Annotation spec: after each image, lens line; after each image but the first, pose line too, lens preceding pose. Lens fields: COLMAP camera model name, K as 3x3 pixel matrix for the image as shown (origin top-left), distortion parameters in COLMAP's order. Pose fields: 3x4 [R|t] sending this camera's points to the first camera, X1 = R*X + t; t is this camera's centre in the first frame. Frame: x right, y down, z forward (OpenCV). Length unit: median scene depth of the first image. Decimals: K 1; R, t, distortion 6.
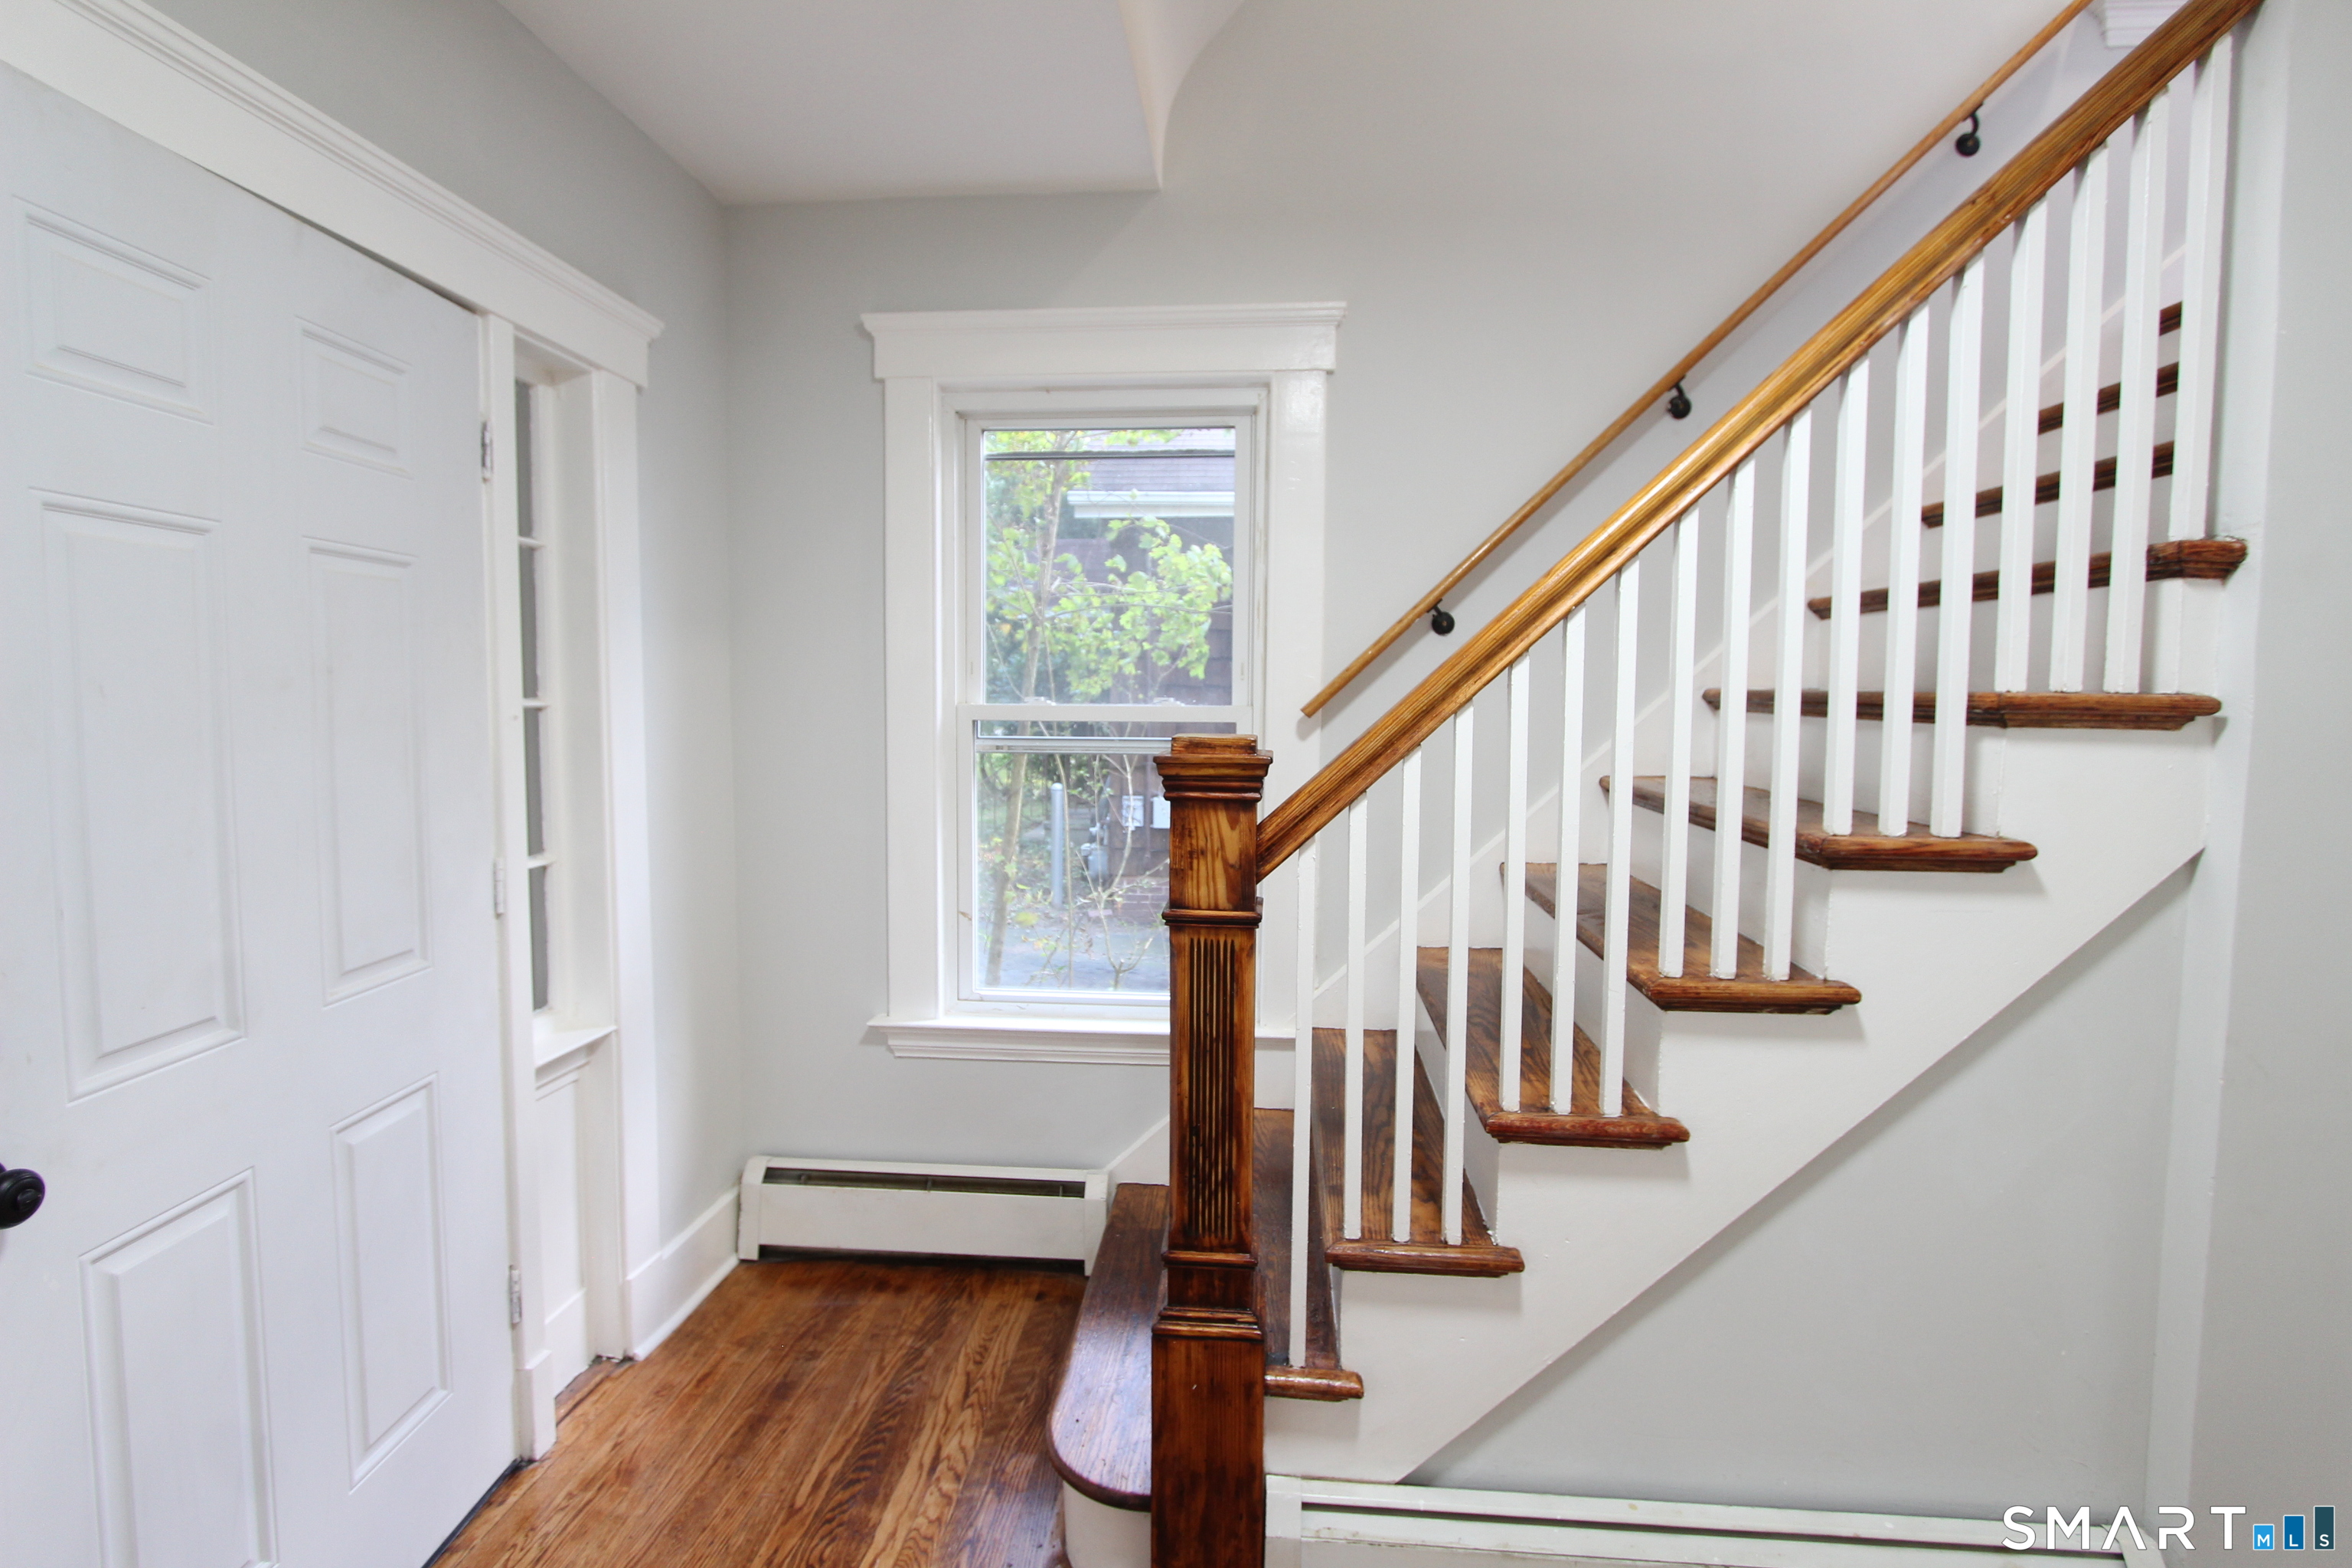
lens RADIAL K [[1080.1, 0, 1182.9], [0, 1080.1, 773.4], [0, 0, 1]] dist [-0.026738, 0.005064]
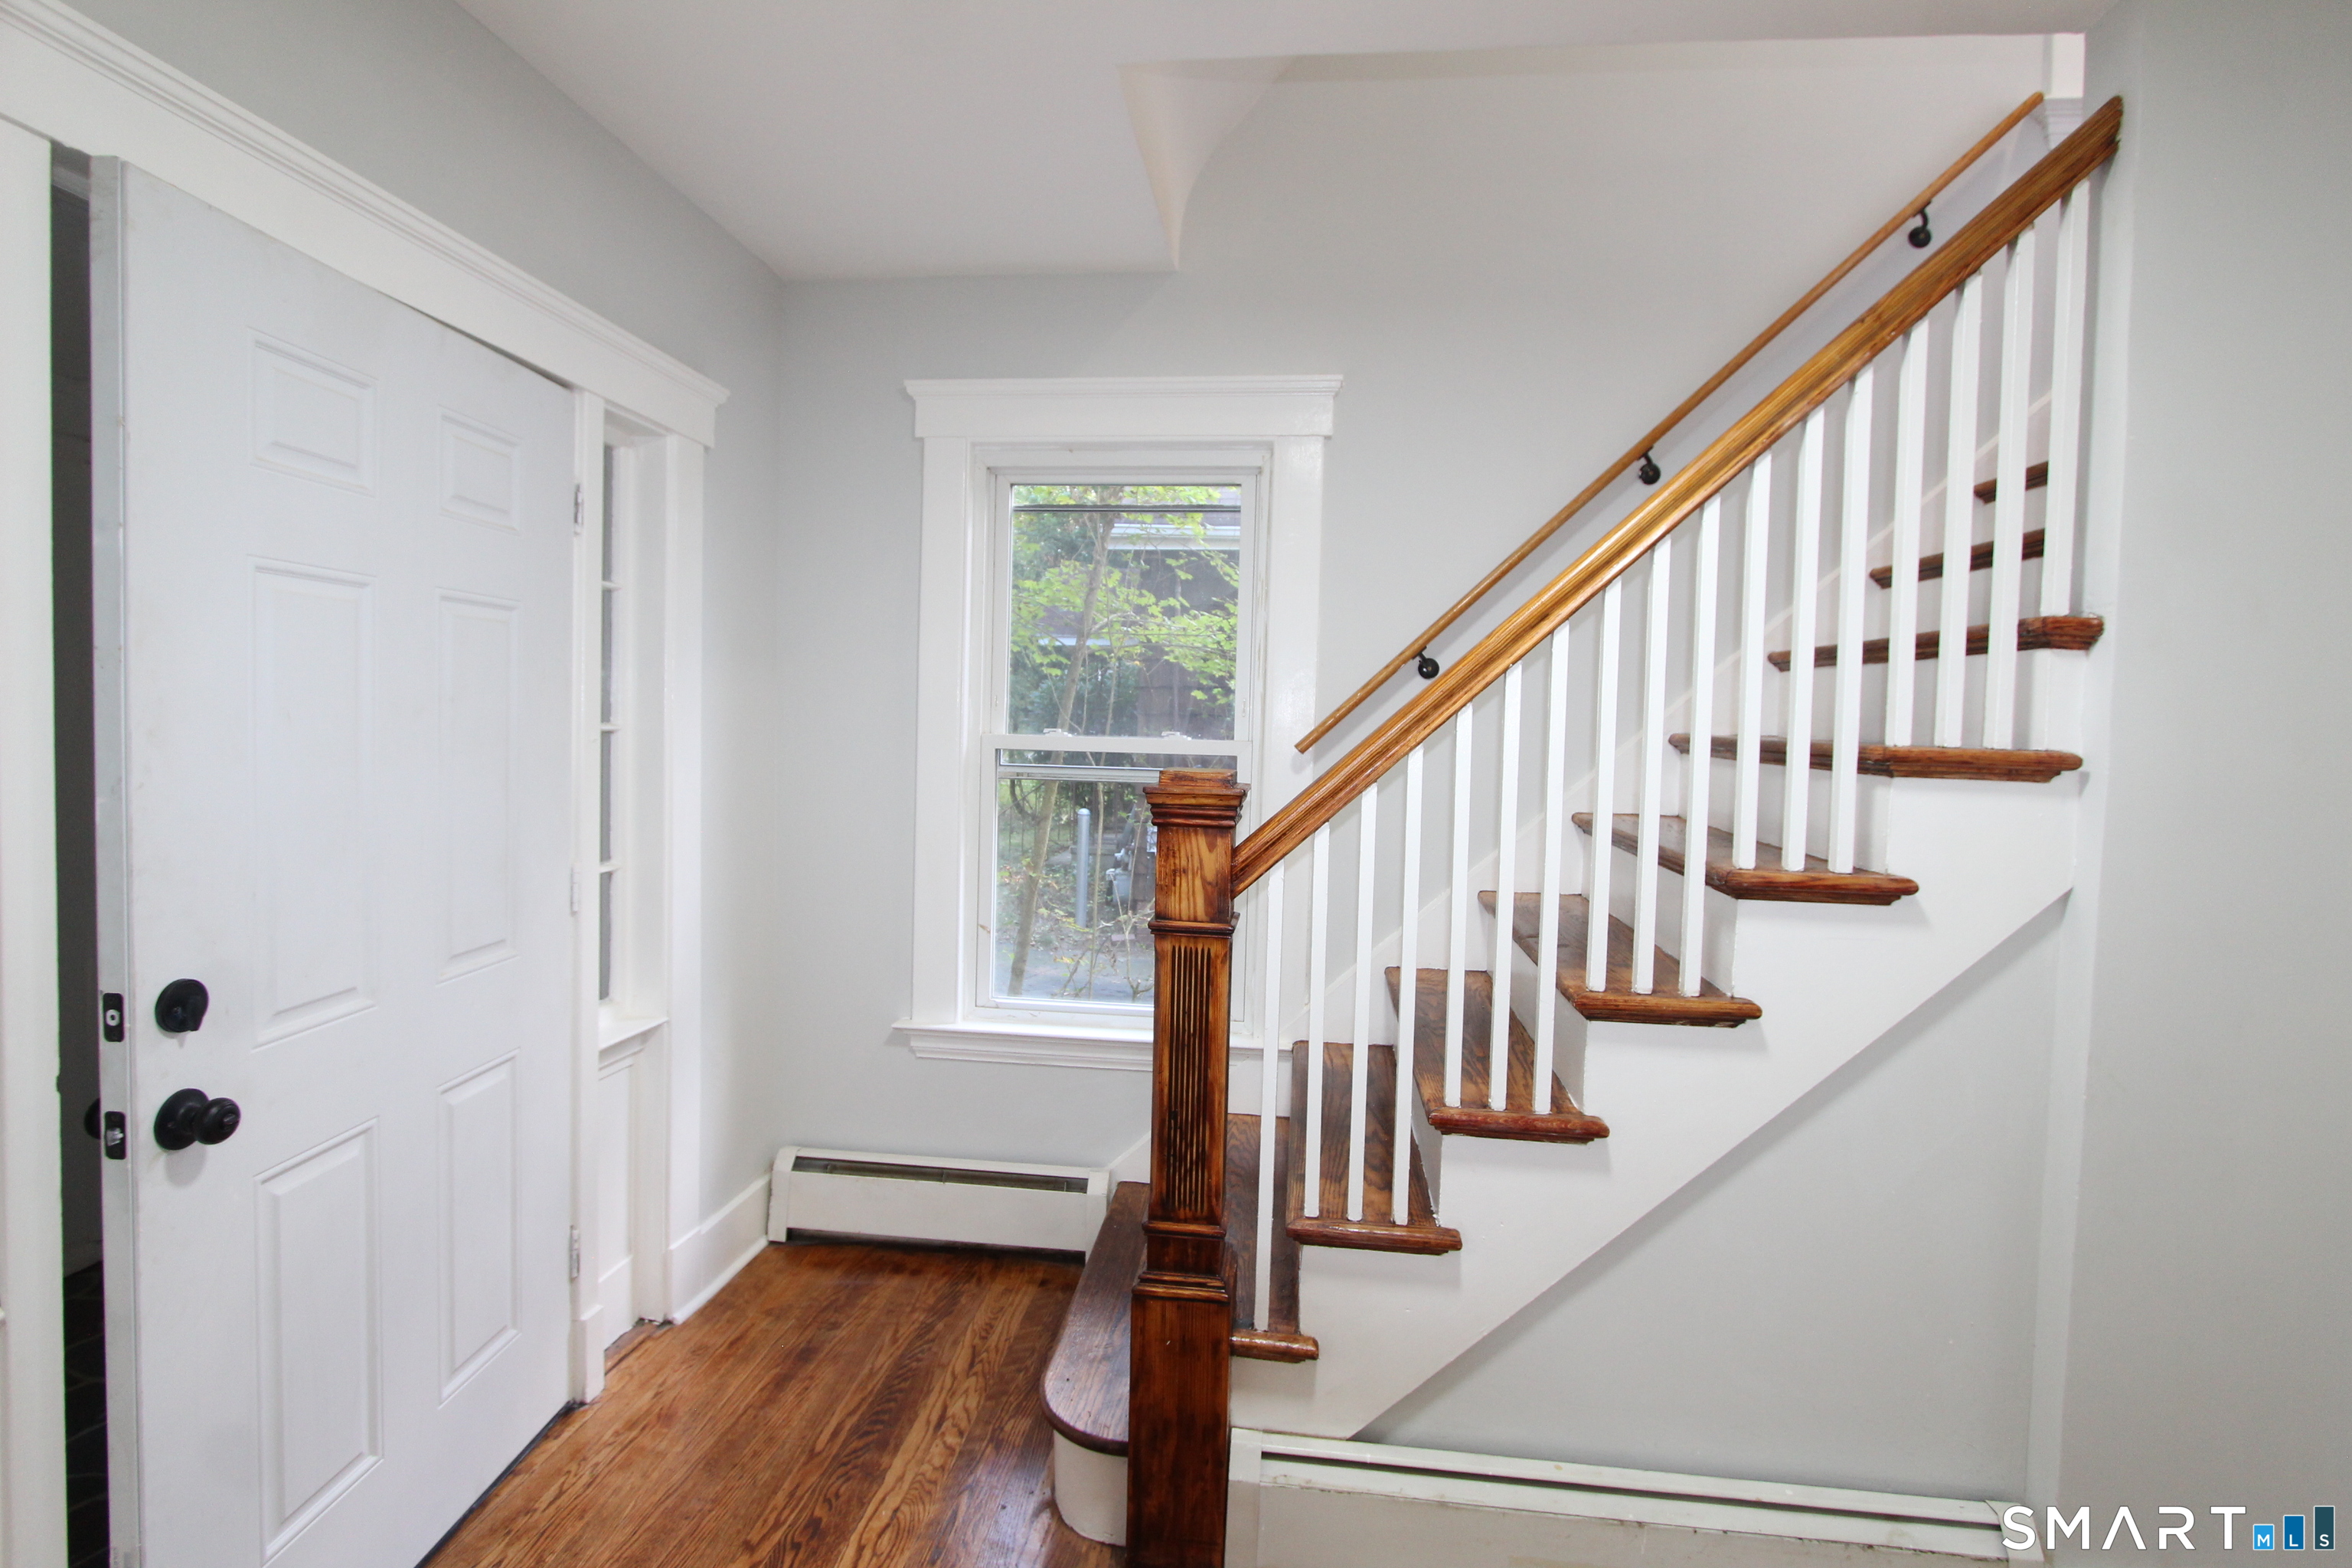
lens RADIAL K [[1081.0, 0, 1177.0], [0, 1081.0, 773.1], [0, 0, 1]] dist [-0.028438, 0.005842]
pose [[0.999227, 0.021070, -0.033181, 0.039540], [-0.021920, 0.999436, -0.025441, -0.001480], [0.032626, 0.026149, 0.999125, -0.132476]]
